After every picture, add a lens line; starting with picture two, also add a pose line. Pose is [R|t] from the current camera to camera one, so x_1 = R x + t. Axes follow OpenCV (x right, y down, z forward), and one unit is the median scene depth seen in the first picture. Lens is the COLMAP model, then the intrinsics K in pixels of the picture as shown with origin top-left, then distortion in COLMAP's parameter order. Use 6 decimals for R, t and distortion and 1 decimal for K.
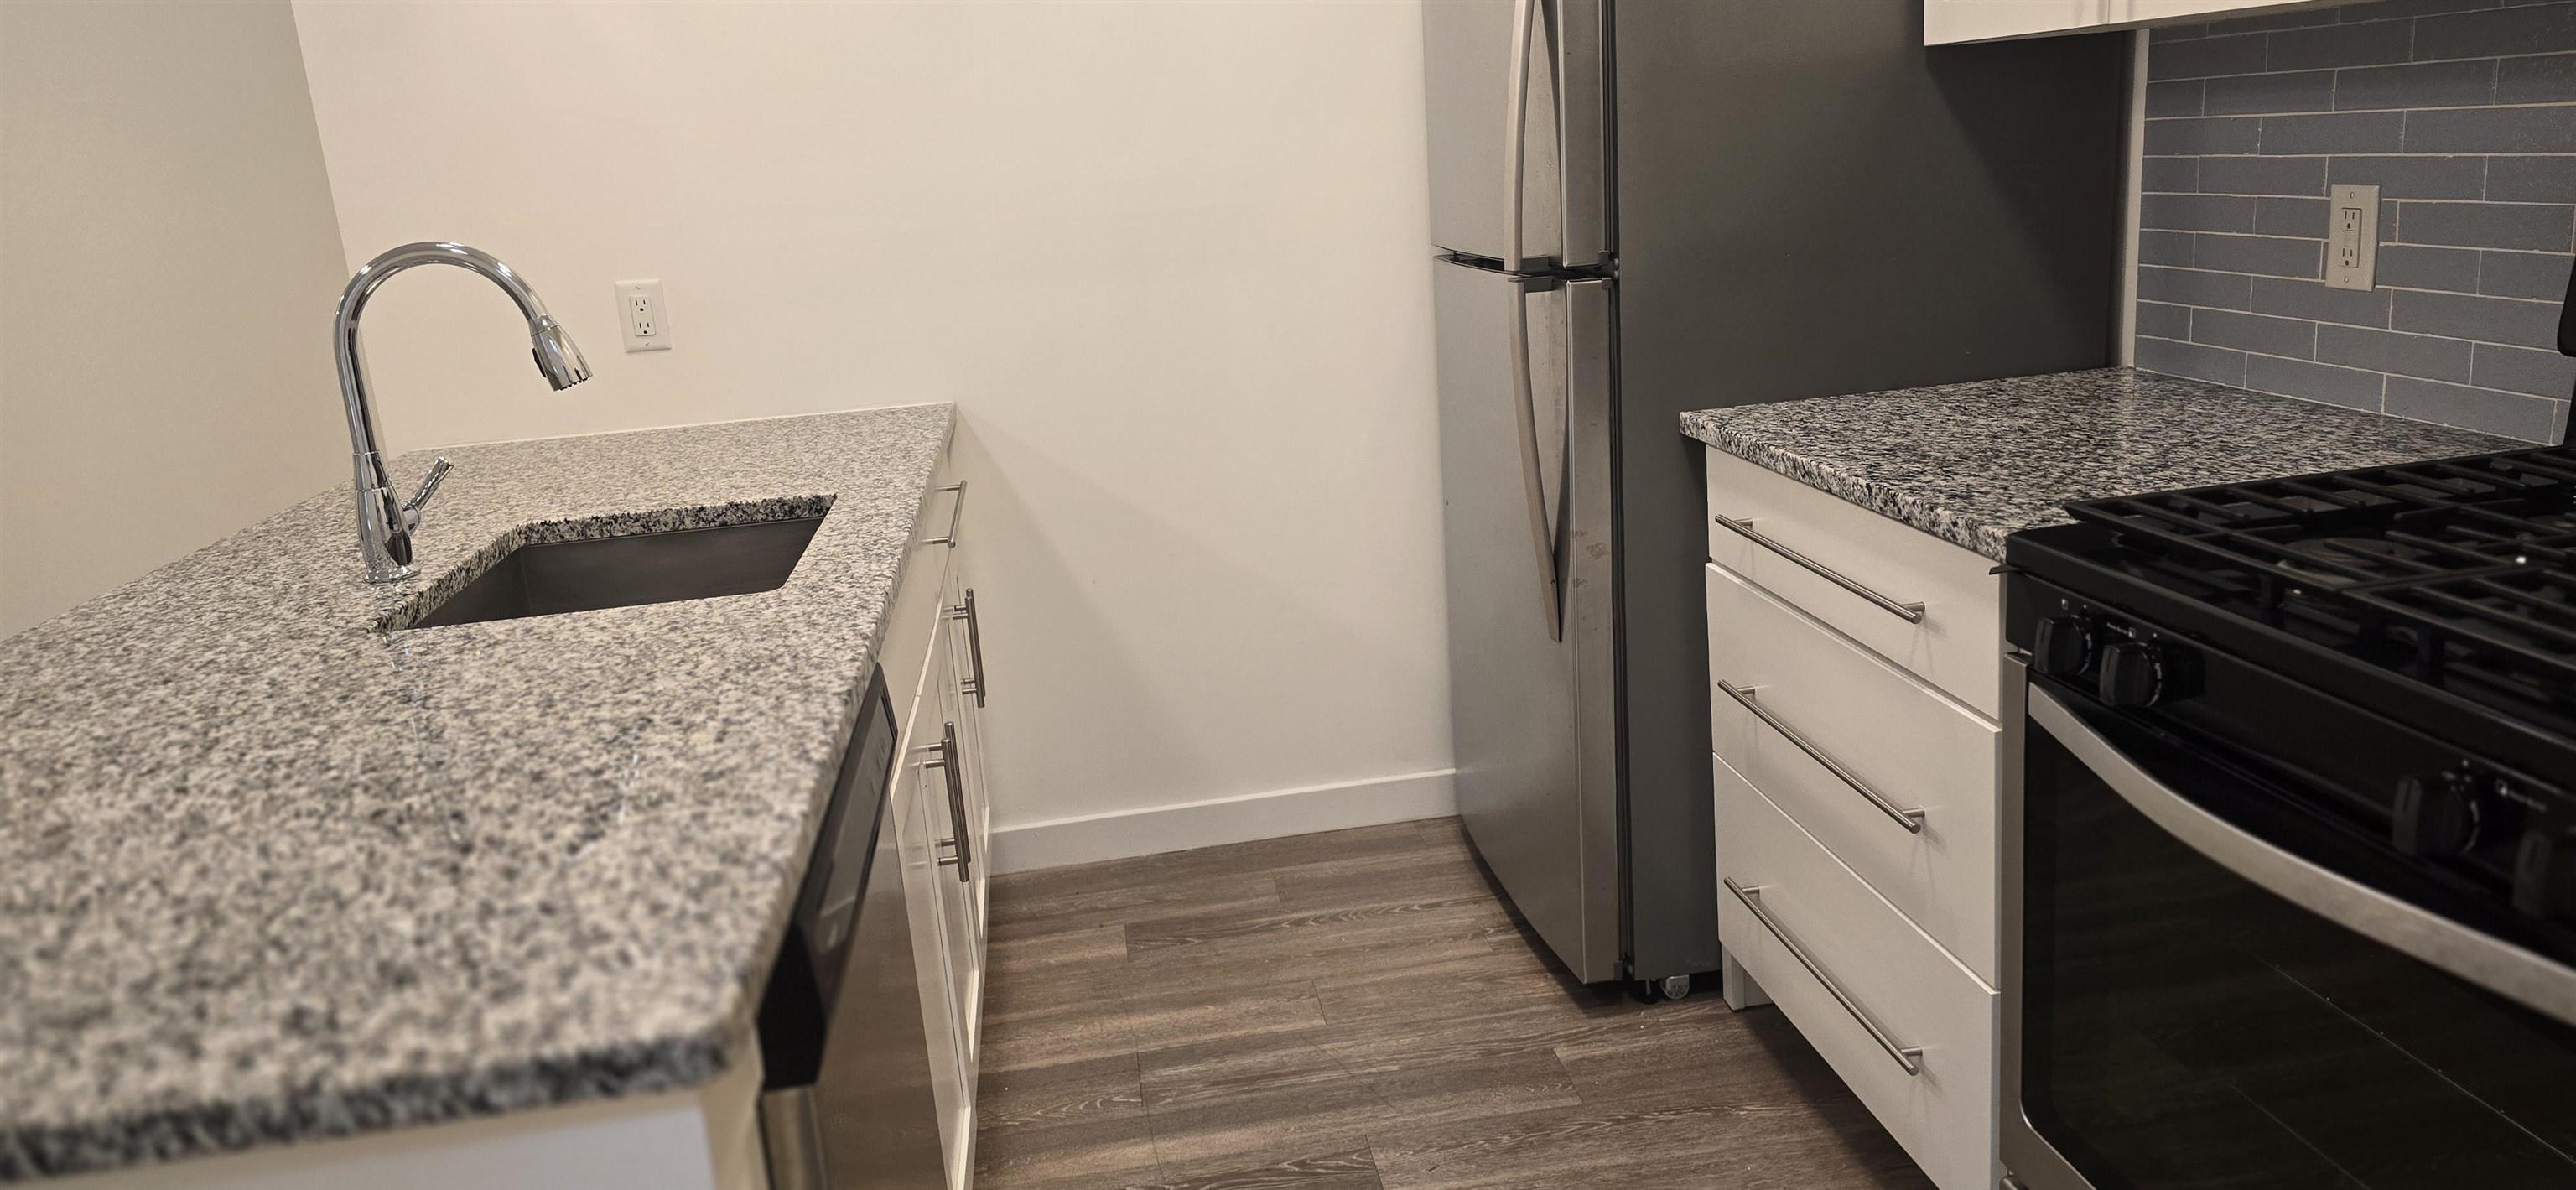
lens RADIAL K [[1713.9, 0, 1291.9], [0, 1713.9, 594.2], [0, 0, 1]] dist [0.076026, -0.081003]
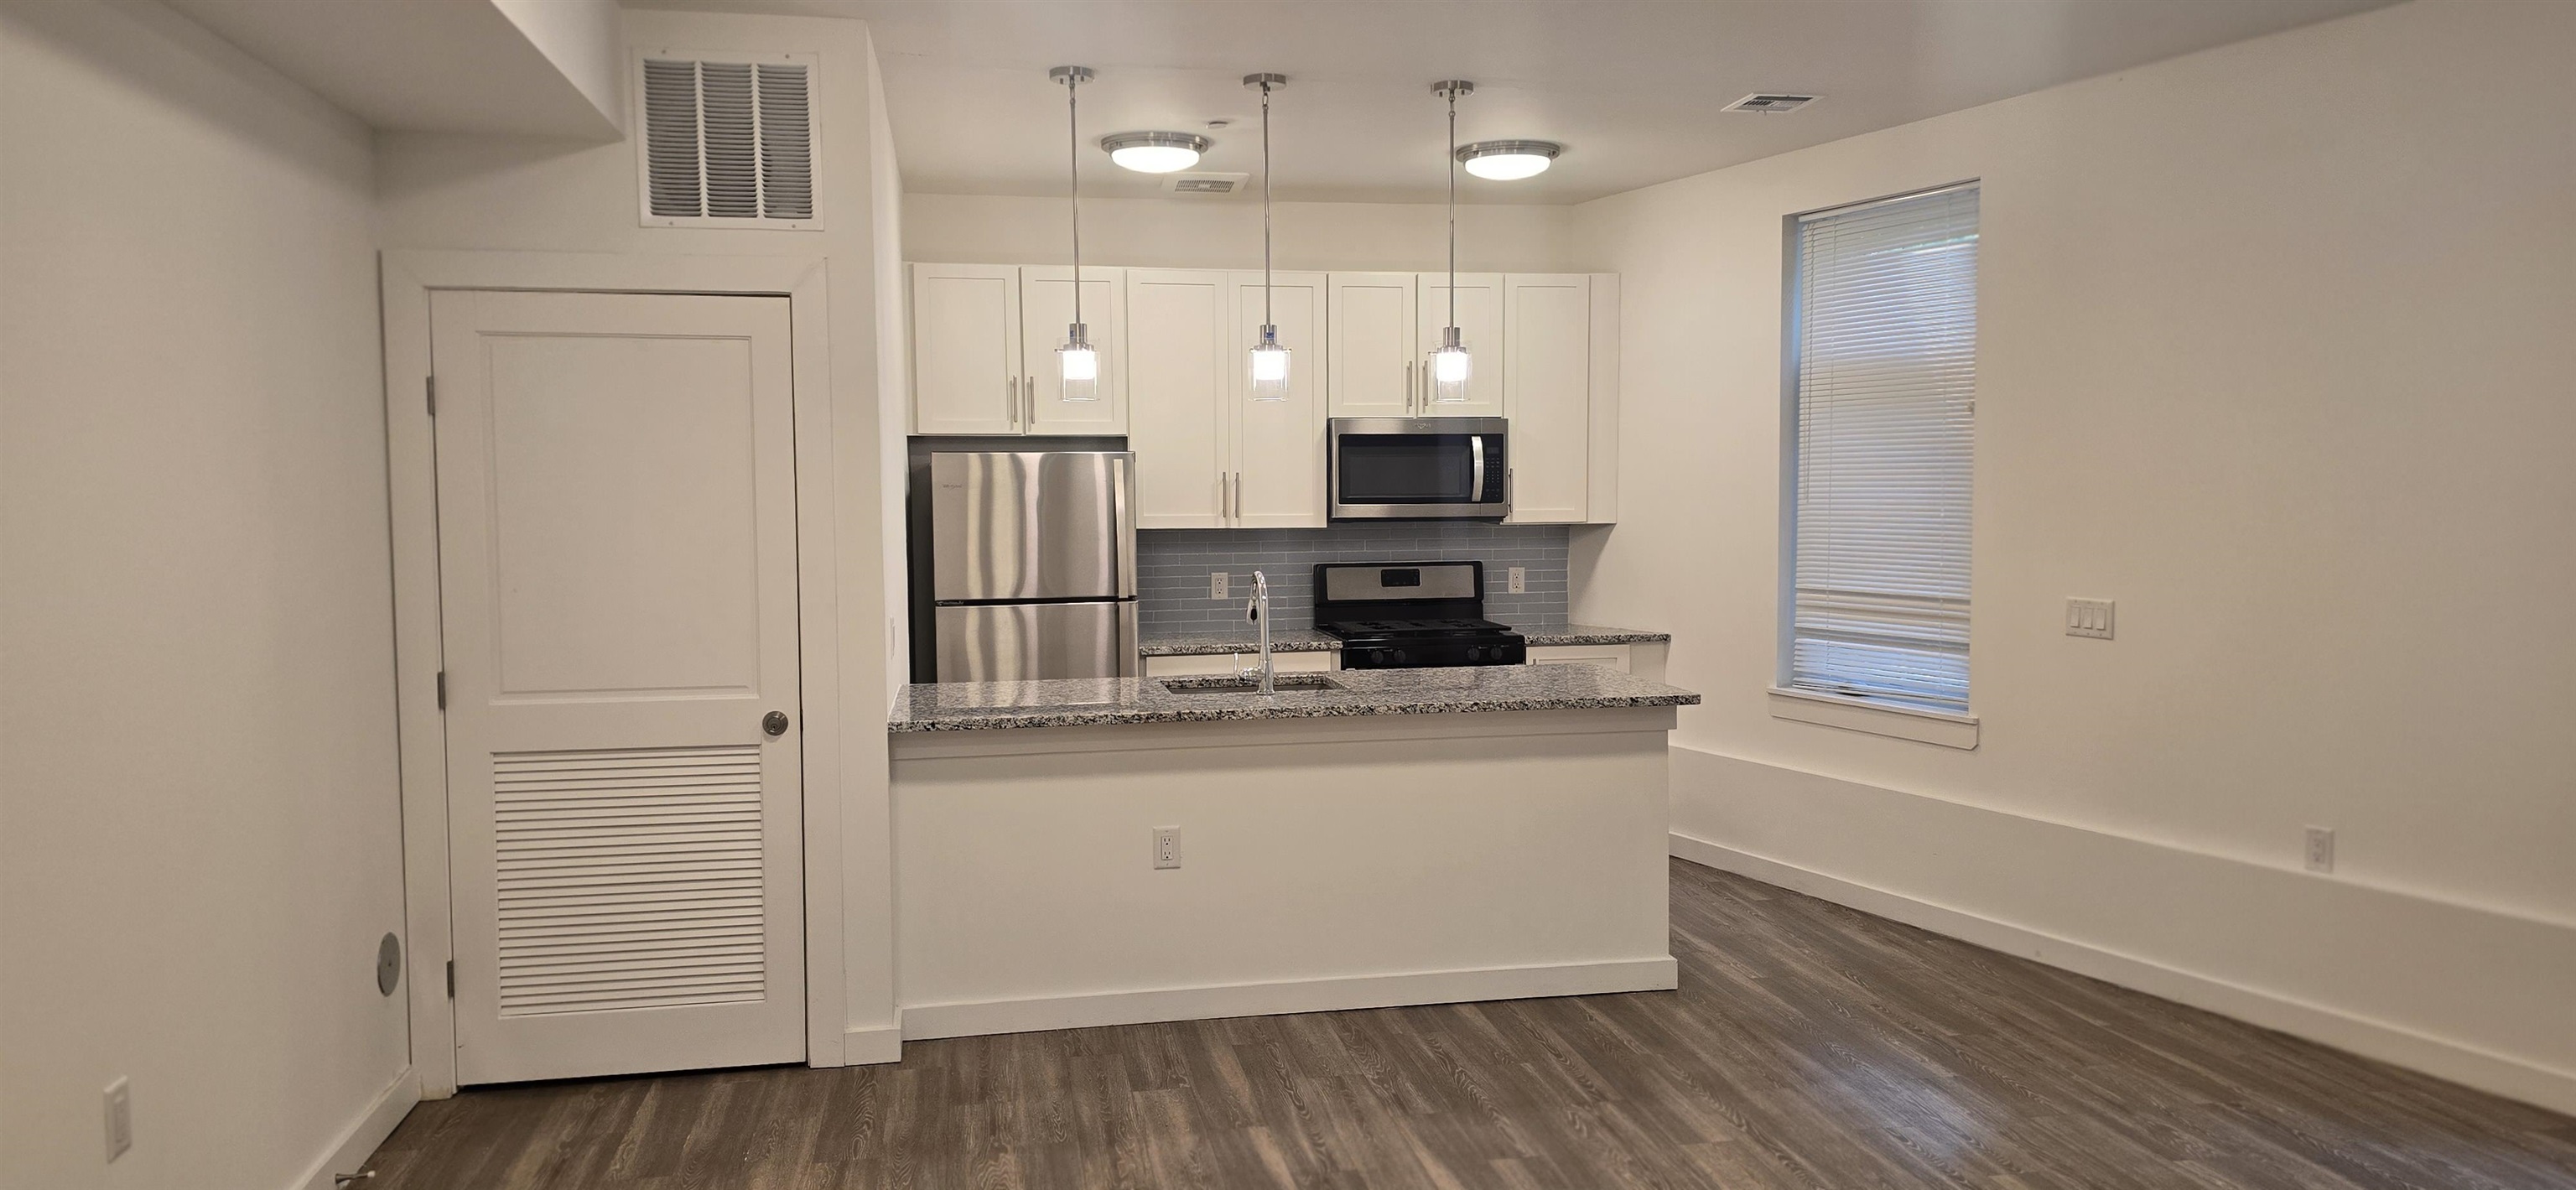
lens RADIAL K [[1685.3, 0, 1294.1], [0, 1685.3, 564.0], [0, 0, 1]] dist [0.075492, -0.092189]
pose [[-0.033486, 0.030431, 0.998976, -3.565538], [0.266293, 0.963676, -0.020429, -0.158489], [-0.963310, 0.265336, -0.040373, 1.161814]]
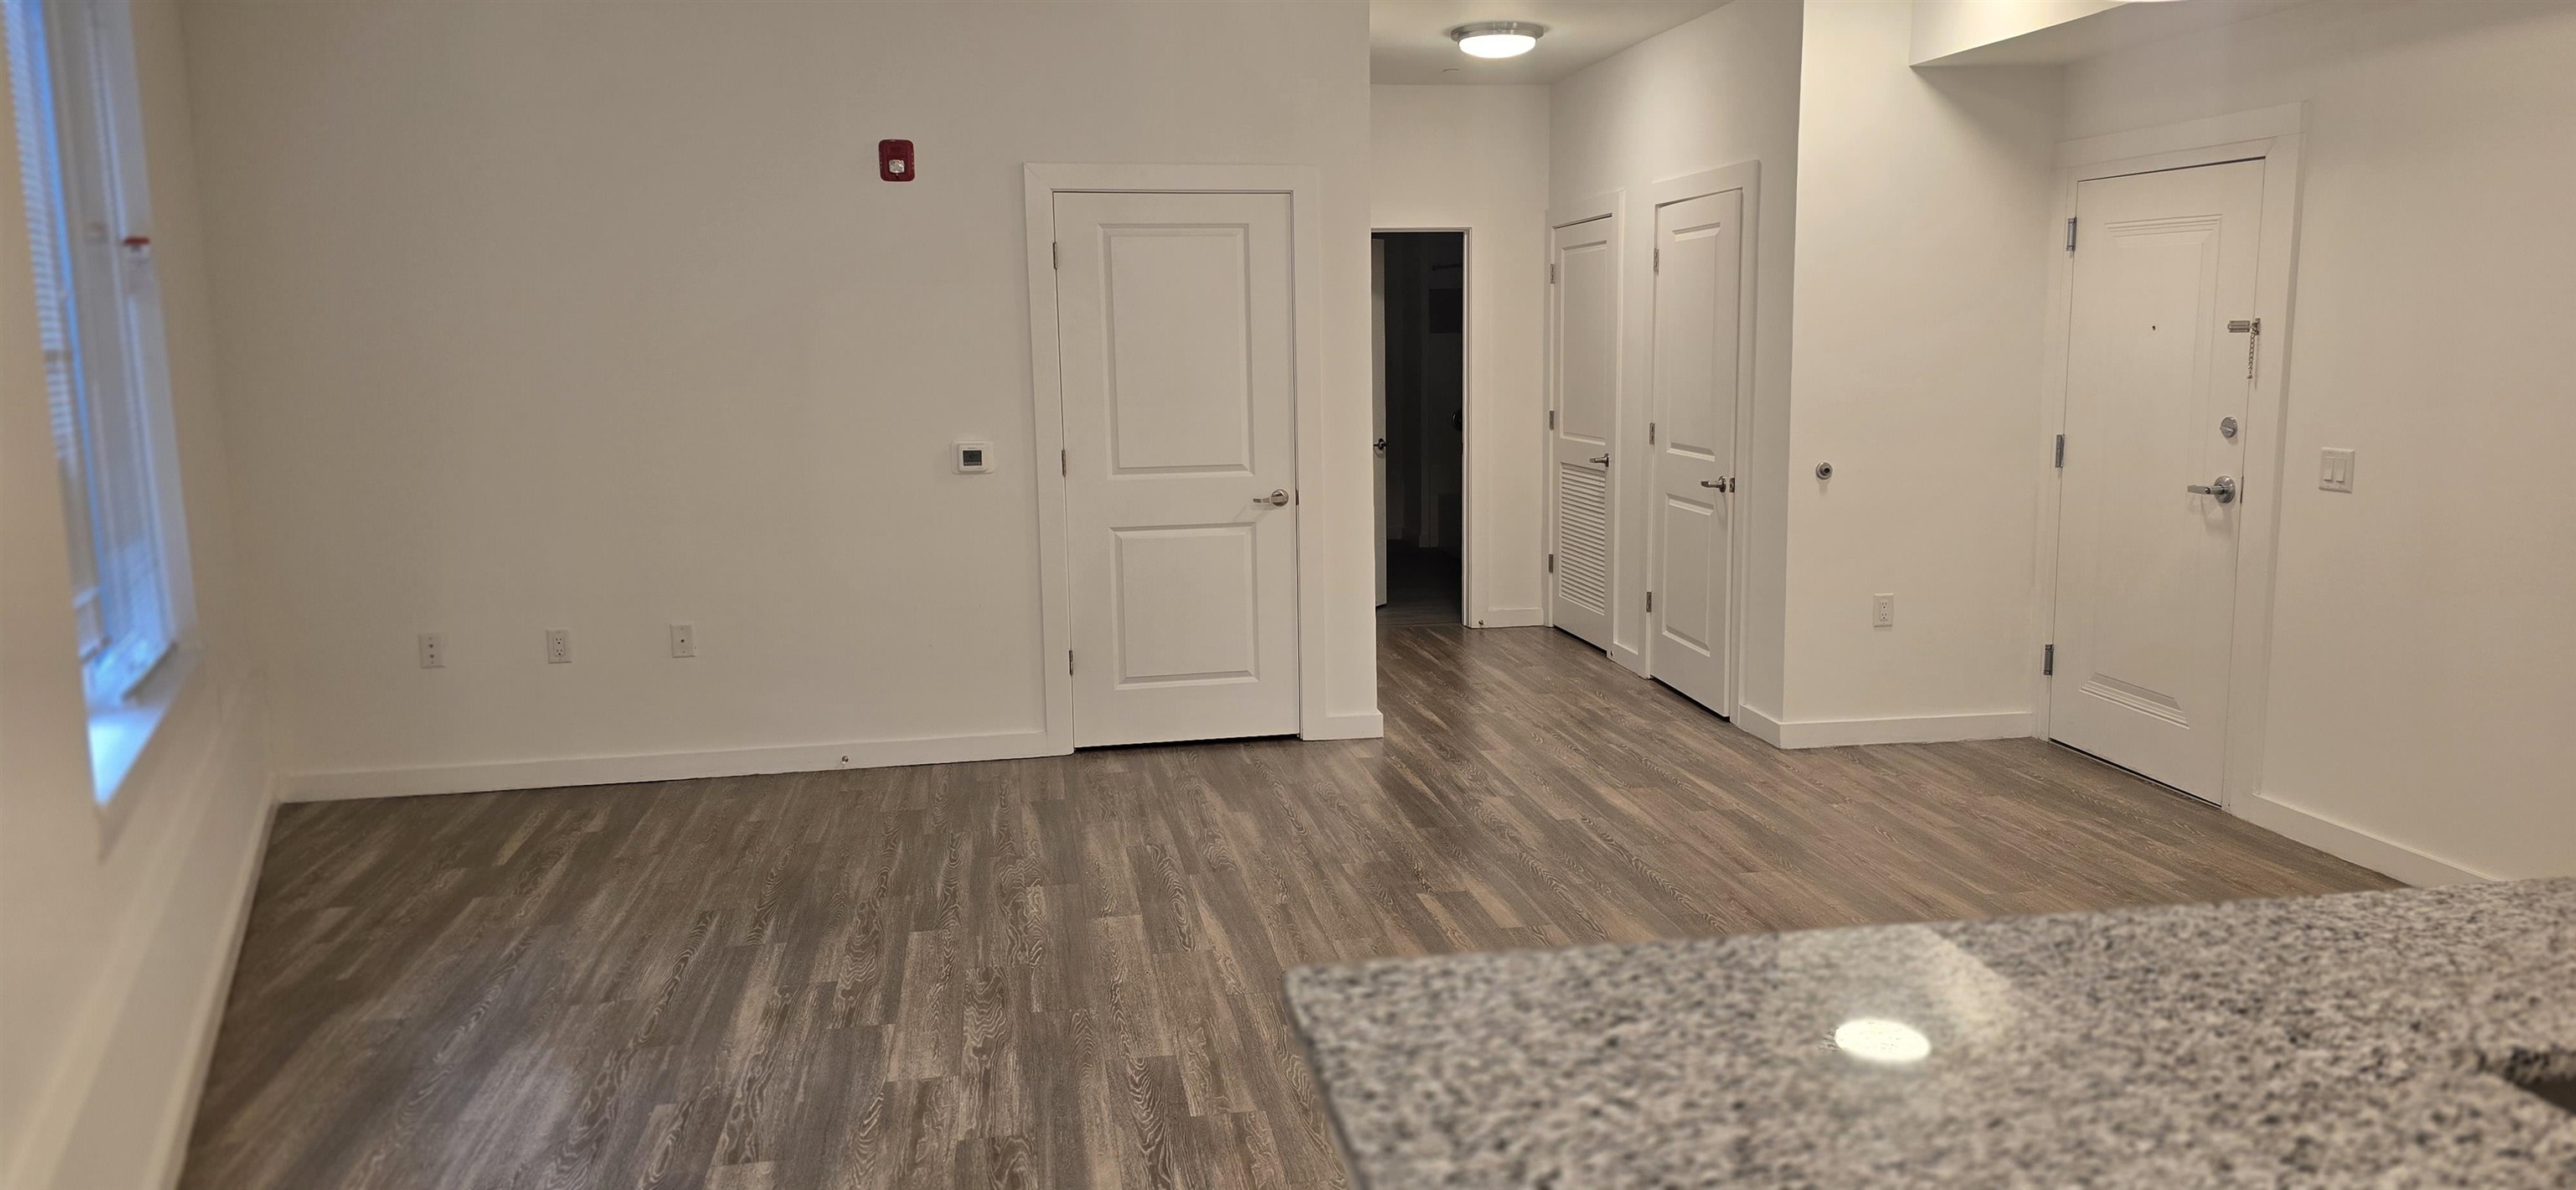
lens RADIAL K [[1695.8, 0, 1317.8], [0, 1695.8, 573.7], [0, 0, 1]] dist [0.121143, -0.150240]
pose [[0.031937, 0.216145, -0.975839, 0.242009], [-0.243621, 0.948573, 0.202132, -0.244171], [0.969345, 0.231279, 0.082952, 0.317556]]
